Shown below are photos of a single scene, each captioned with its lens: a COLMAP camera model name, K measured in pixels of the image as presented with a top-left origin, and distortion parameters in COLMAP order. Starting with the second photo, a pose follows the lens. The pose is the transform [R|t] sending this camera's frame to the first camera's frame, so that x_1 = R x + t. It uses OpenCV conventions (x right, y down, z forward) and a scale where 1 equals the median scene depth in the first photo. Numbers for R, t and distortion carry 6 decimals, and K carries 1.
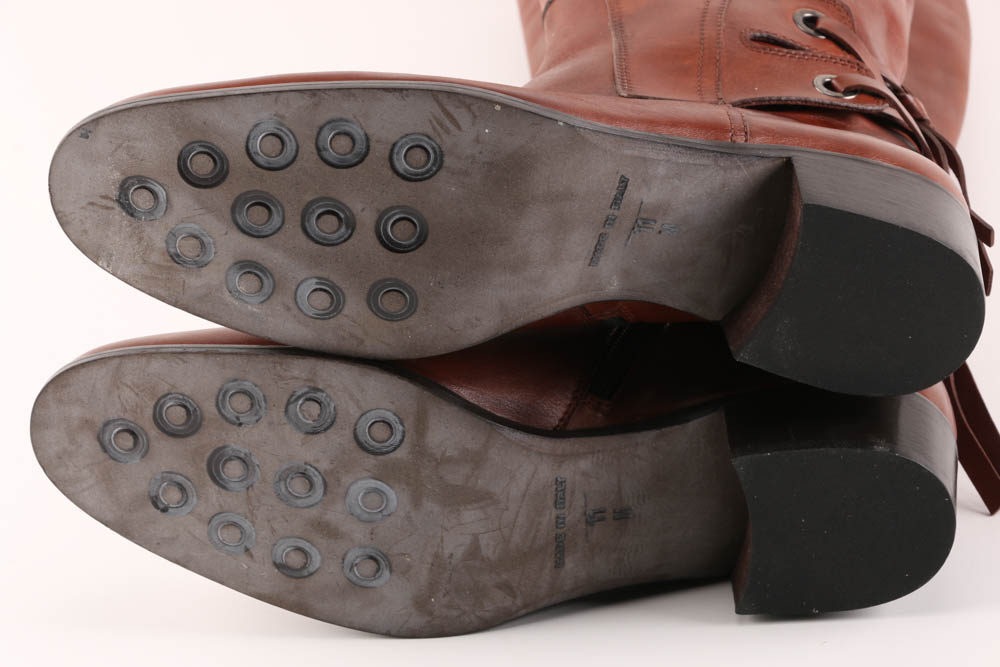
lens RADIAL K [[4935.9, 0, 499.9], [0, 4935.9, 333.8], [0, 0, 1]] dist [1.327286, 0.000000]
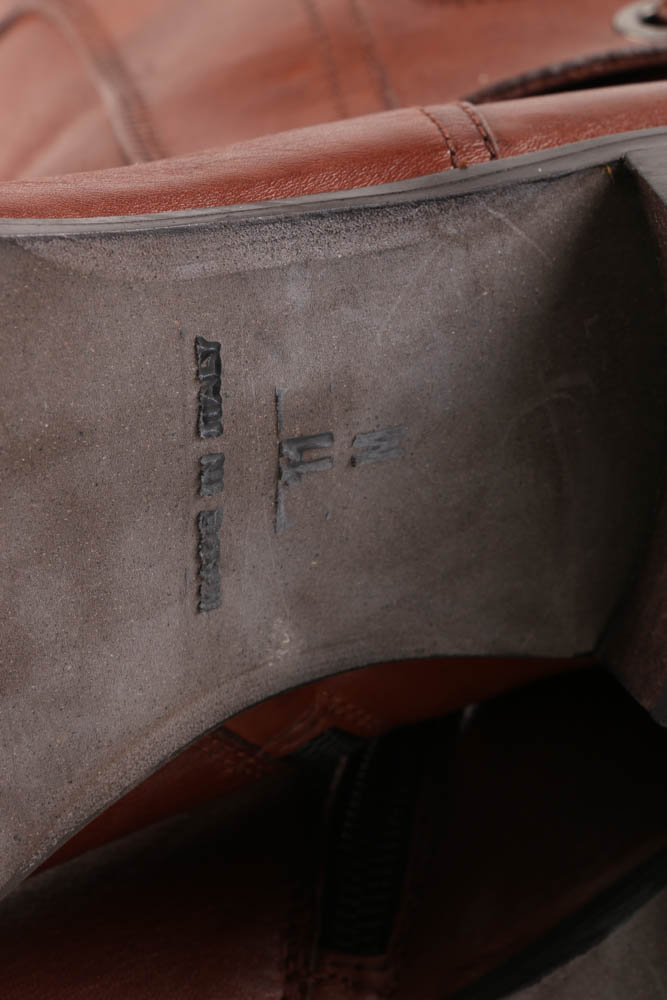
lens RADIAL K [[6178.6, 0, 333.4], [0, 6178.6, 500.2], [0, 0, 1]] dist [0.962389, 0.000000]
pose [[0.944584, -0.327669, 0.019853, 0.021104], [0.328208, 0.941509, -0.076424, 0.016312], [0.006350, 0.078705, 0.996878, 0.548498]]
